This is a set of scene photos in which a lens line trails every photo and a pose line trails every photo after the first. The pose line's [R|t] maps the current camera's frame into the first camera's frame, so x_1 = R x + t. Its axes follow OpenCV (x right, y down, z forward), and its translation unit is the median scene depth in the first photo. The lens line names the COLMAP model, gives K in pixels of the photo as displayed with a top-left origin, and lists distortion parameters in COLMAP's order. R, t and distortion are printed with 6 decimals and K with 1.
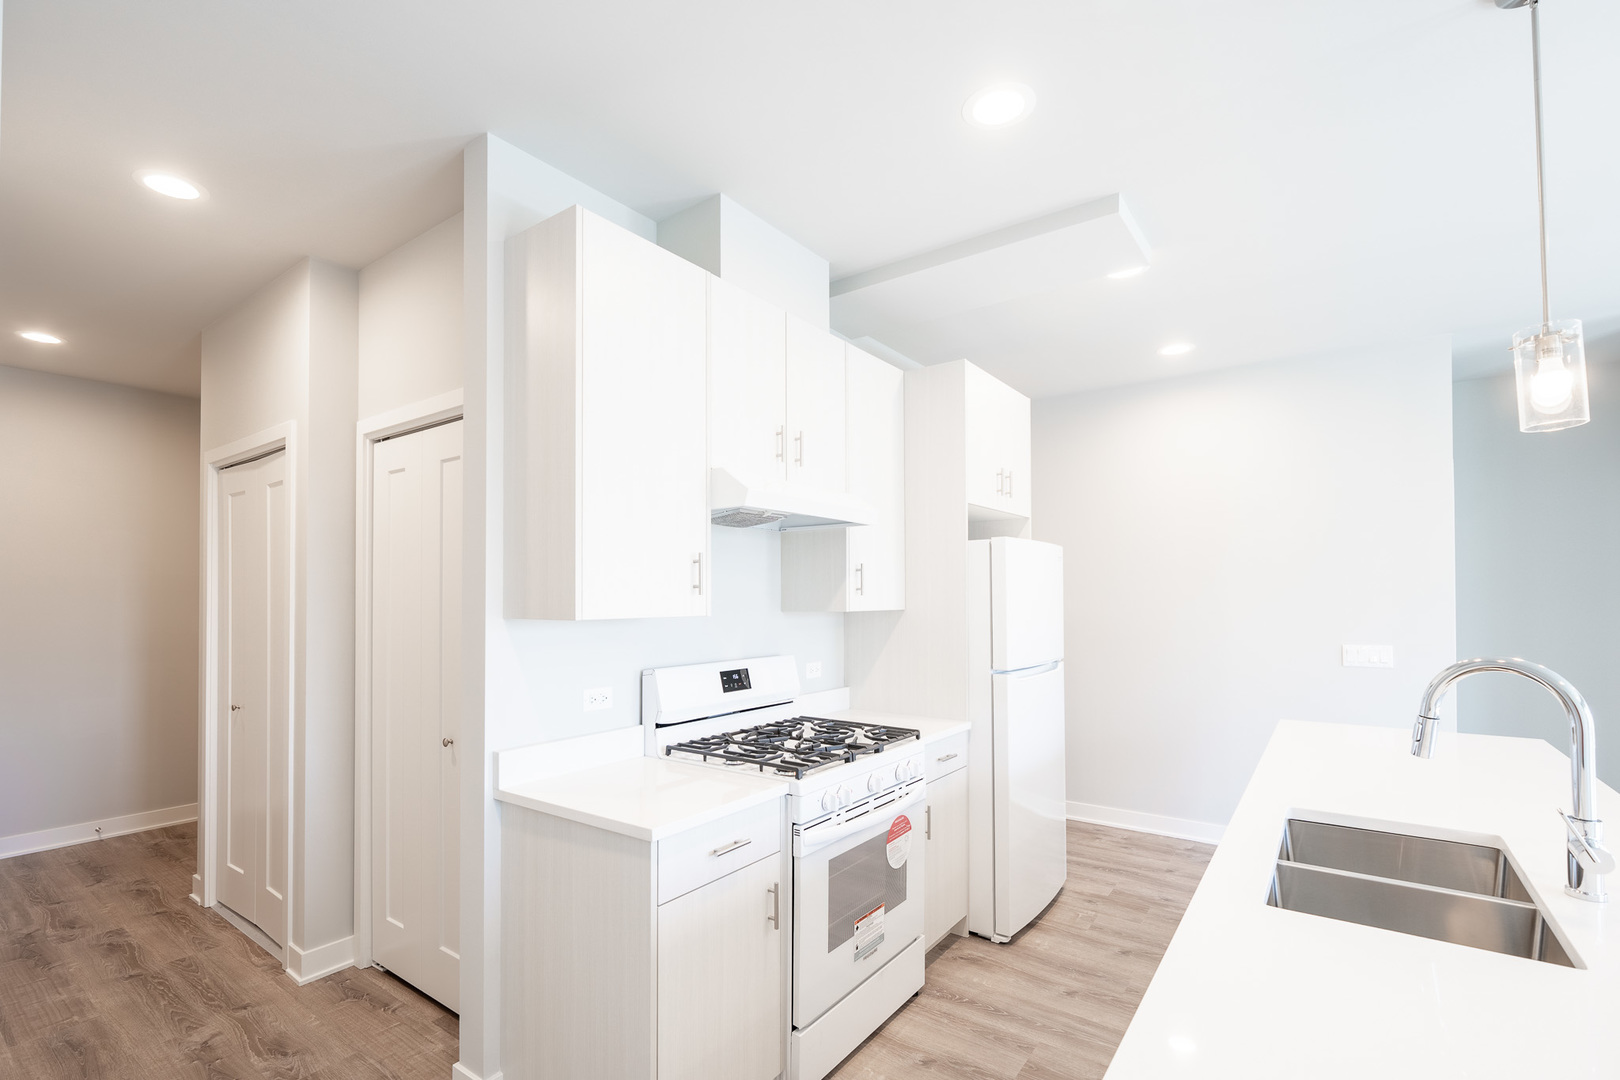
lens RADIAL K [[744.2, 0, 812.7], [0, 744.2, 579.6], [0, 0, 1]] dist [-0.003114, -0.001324]
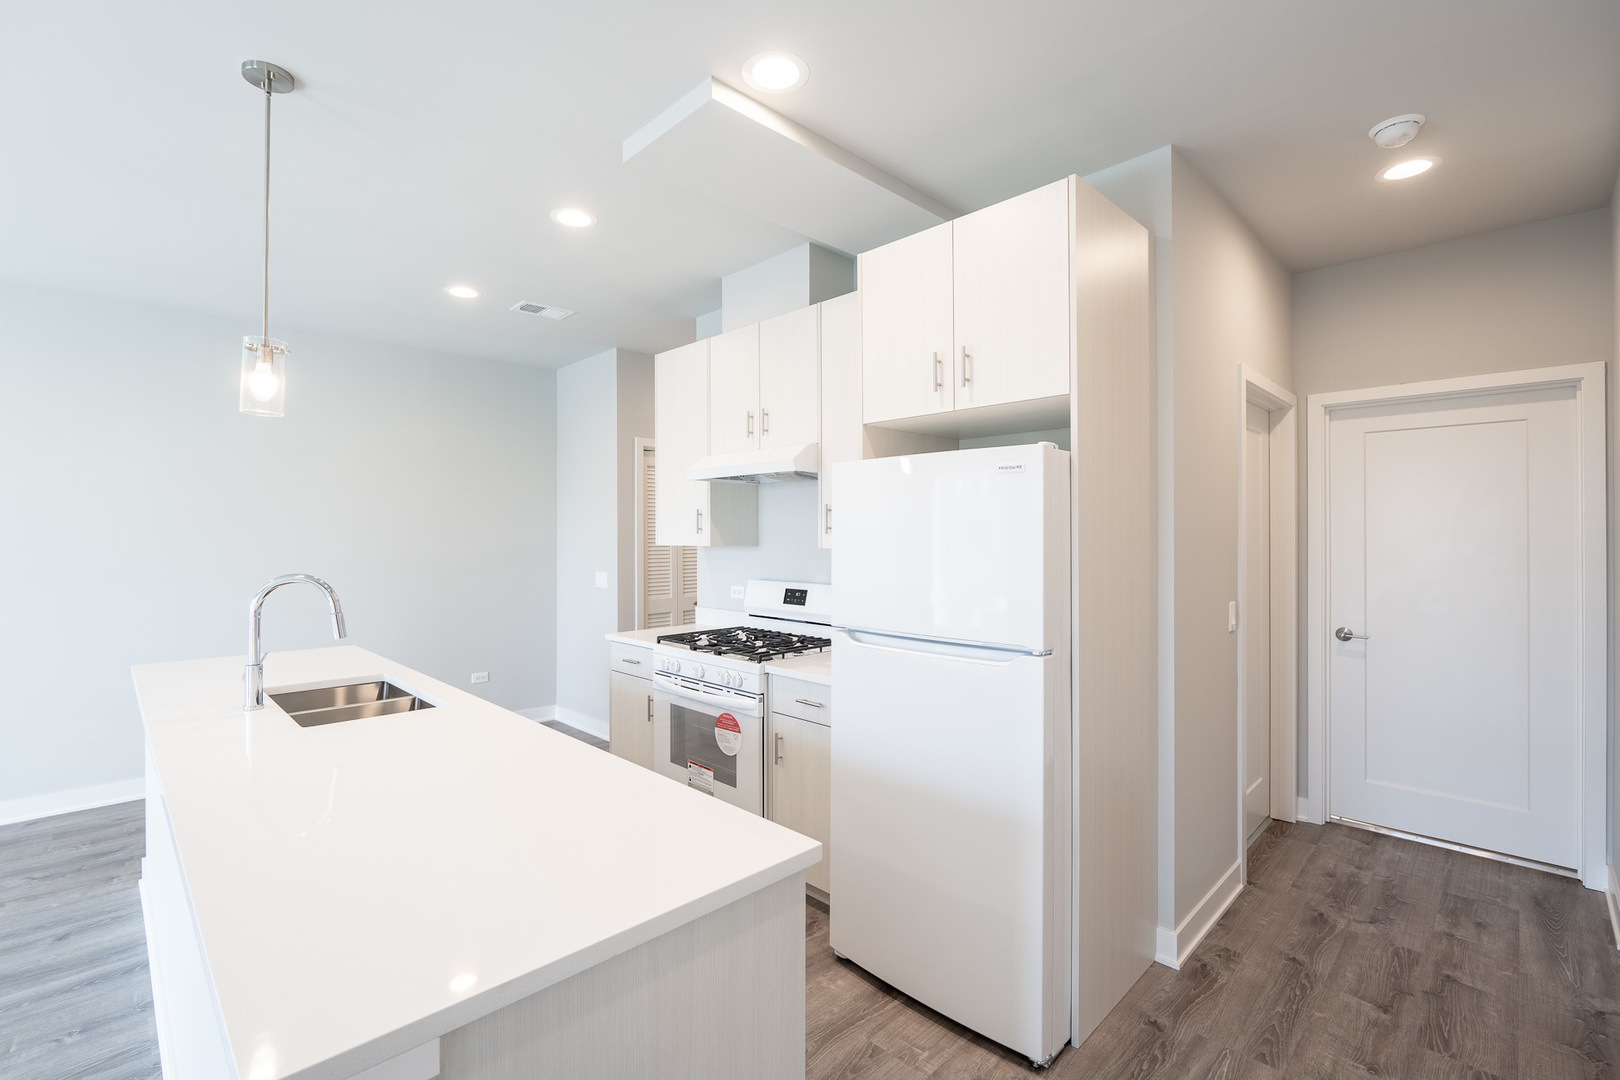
lens RADIAL K [[704.3, 0, 815.0], [0, 704.3, 542.0], [0, 0, 1]] dist [-0.018766, -0.000050]
pose [[-0.162266, 0.015012, -0.986633, 0.896732], [0.025270, 0.999620, 0.011053, 0.017442], [0.986423, -0.023138, -0.162584, 0.969387]]
